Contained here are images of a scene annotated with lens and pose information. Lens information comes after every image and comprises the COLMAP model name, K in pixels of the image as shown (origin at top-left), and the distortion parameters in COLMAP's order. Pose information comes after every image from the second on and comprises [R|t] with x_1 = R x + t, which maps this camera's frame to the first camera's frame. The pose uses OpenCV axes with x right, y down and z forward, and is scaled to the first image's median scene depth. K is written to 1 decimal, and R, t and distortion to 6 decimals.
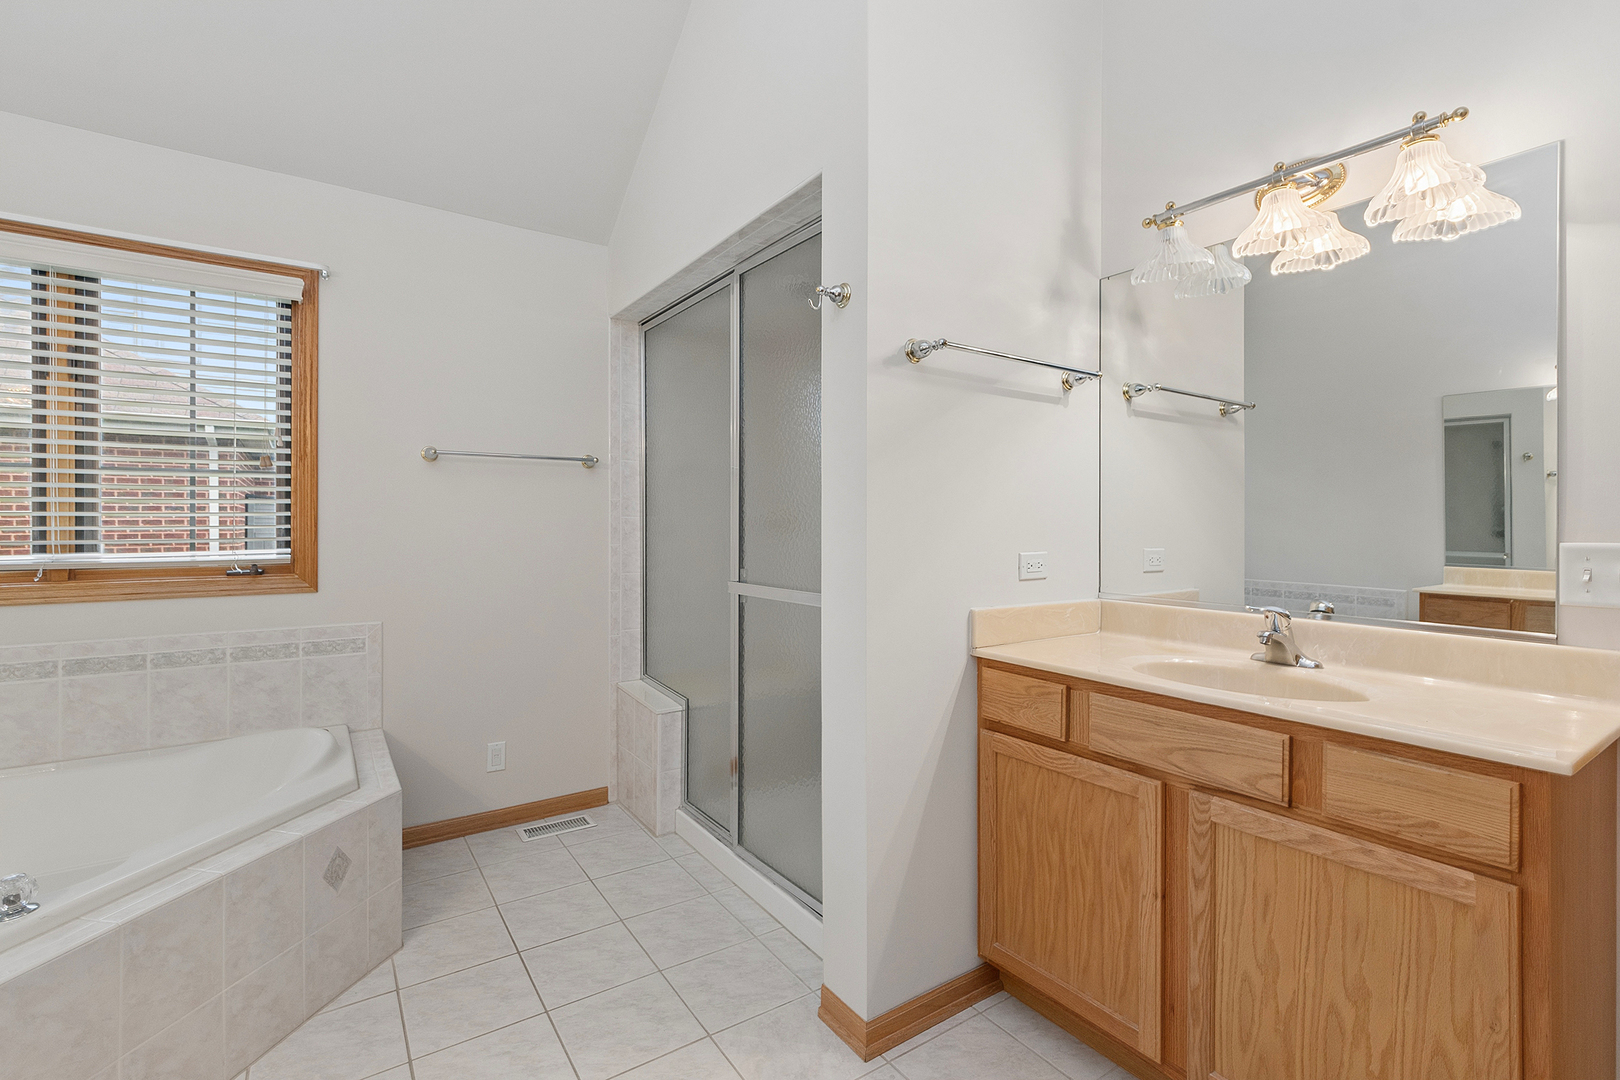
lens RADIAL K [[722.1, 0, 810.5], [0, 722.1, 528.5], [0, 0, 1]] dist [0.001048, -0.002689]
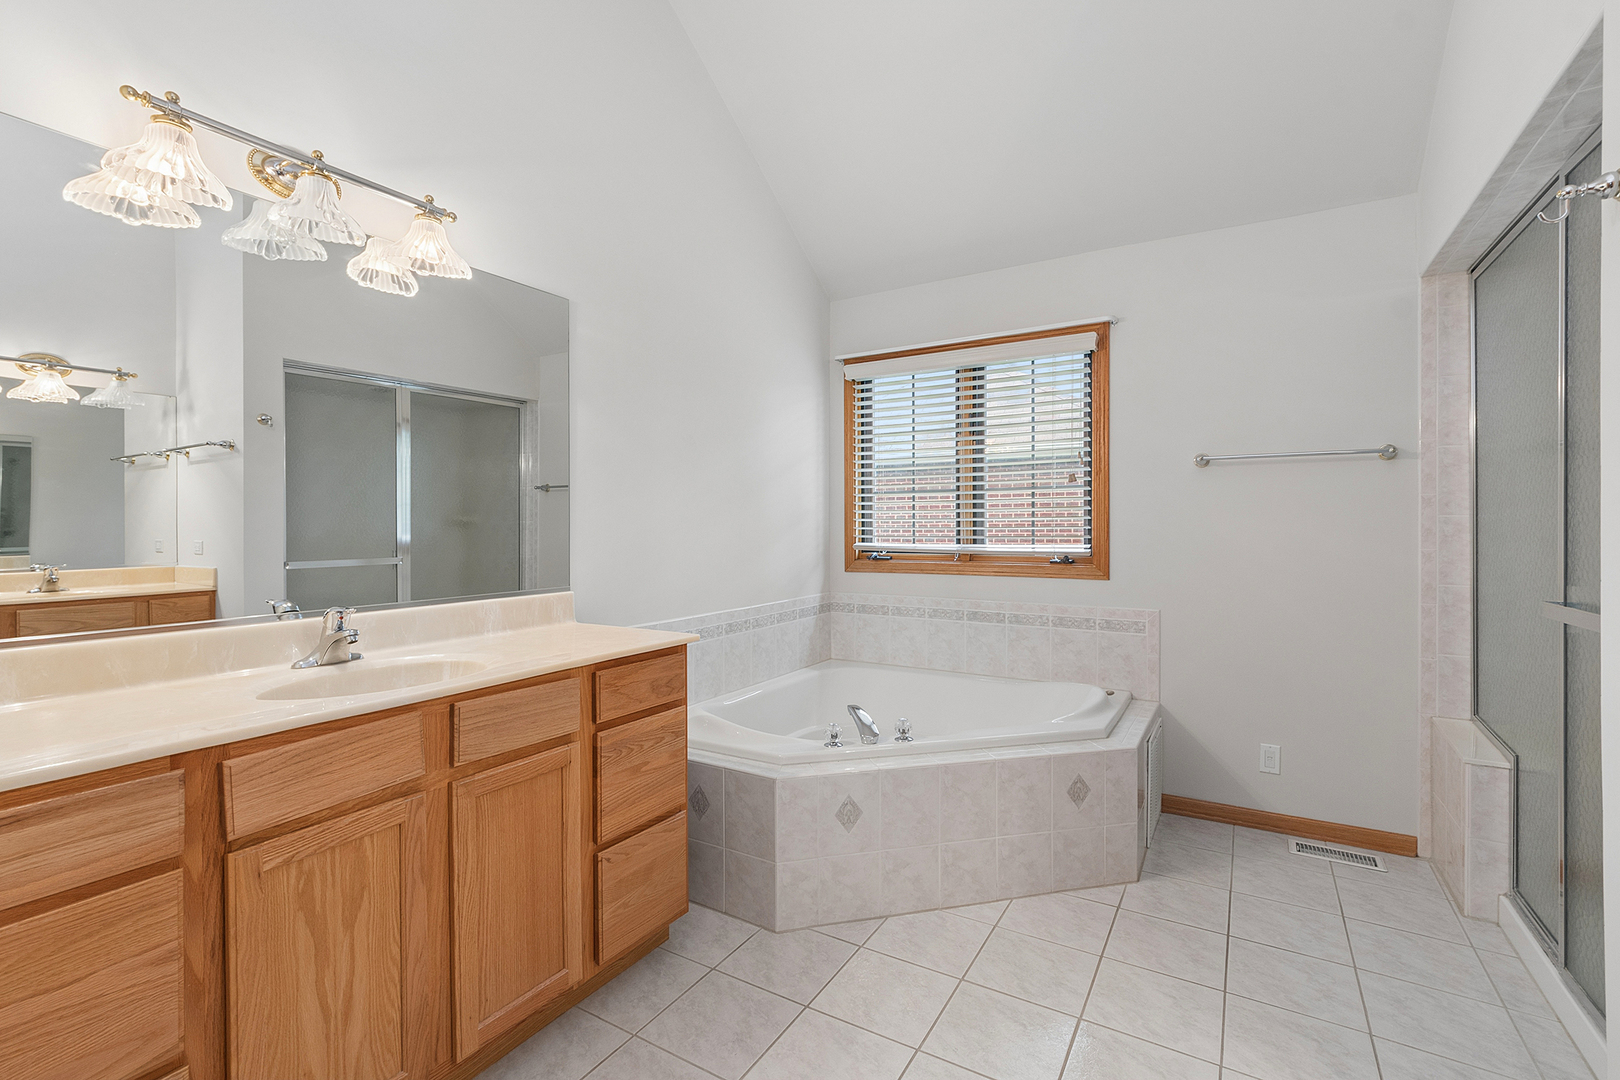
lens RADIAL K [[722.1, 0, 810.0], [0, 722.1, 538.8], [0, 0, 1]] dist [0.001048, -0.002689]
pose [[0.411803, 0.014573, -0.911157, 0.242356], [-0.001687, 0.999883, 0.015229, -0.001128], [0.911272, -0.004734, 0.411779, 0.018512]]
